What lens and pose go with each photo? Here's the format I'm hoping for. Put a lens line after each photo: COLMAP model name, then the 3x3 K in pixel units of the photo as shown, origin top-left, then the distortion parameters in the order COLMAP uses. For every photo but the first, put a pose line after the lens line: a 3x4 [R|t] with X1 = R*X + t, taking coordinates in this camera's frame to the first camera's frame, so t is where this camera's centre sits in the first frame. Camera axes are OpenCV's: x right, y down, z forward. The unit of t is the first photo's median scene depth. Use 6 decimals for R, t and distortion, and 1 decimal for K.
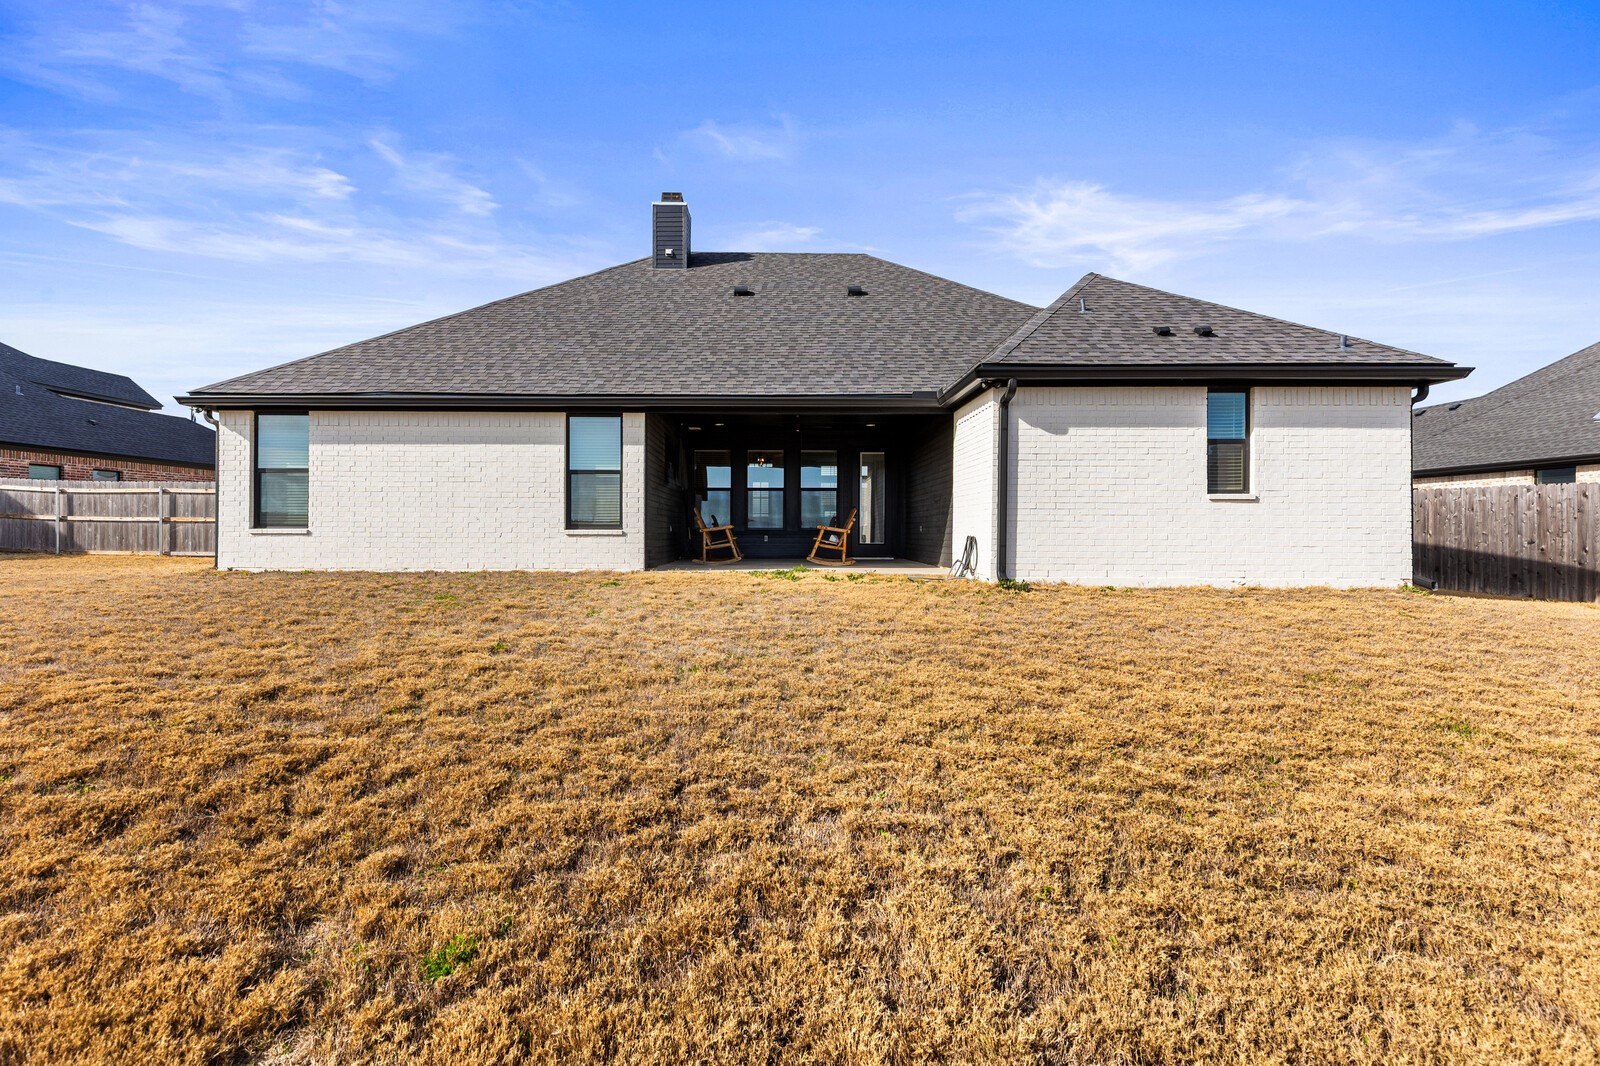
lens RADIAL K [[686.9, 0, 800.0], [0, 686.9, 533.0], [0, 0, 1]] dist [-0.001635, -0.000539]
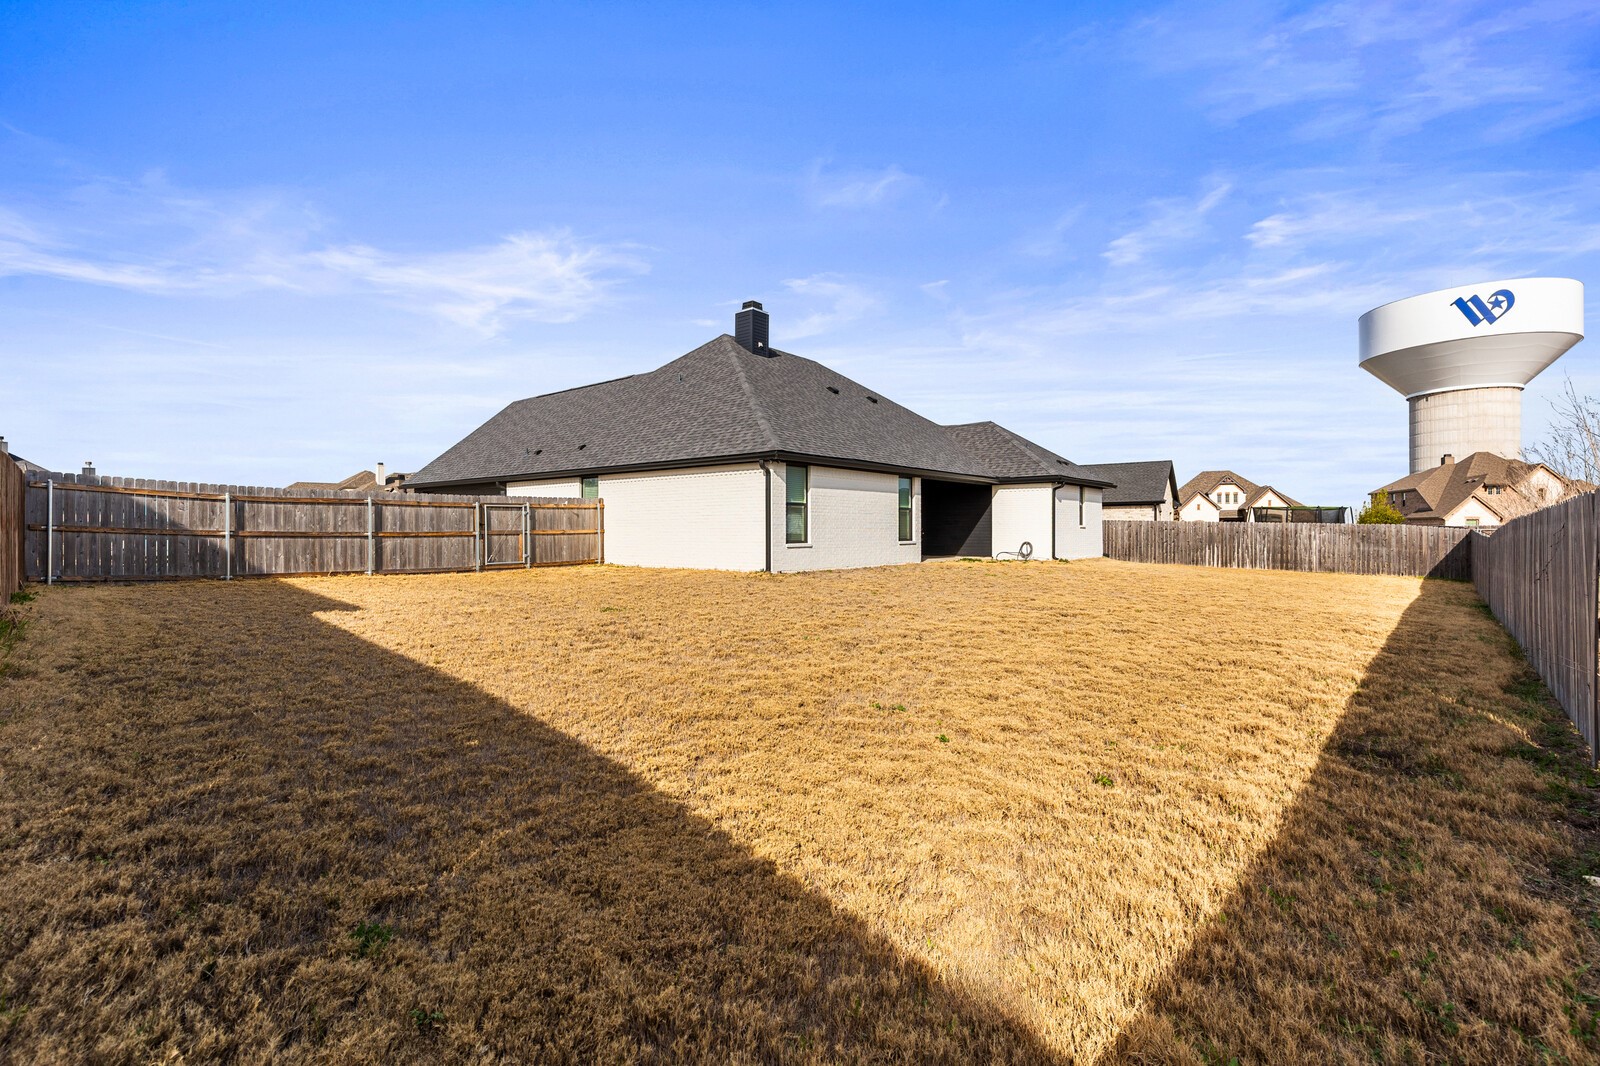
lens RADIAL K [[686.9, 0, 800.0], [0, 686.9, 533.0], [0, 0, 1]] dist [-0.001635, -0.000539]
pose [[0.645877, -0.006171, 0.763416, -1.915844], [0.007041, 0.999973, 0.002126, -0.029564], [-0.763409, 0.004002, 0.645903, 0.018581]]
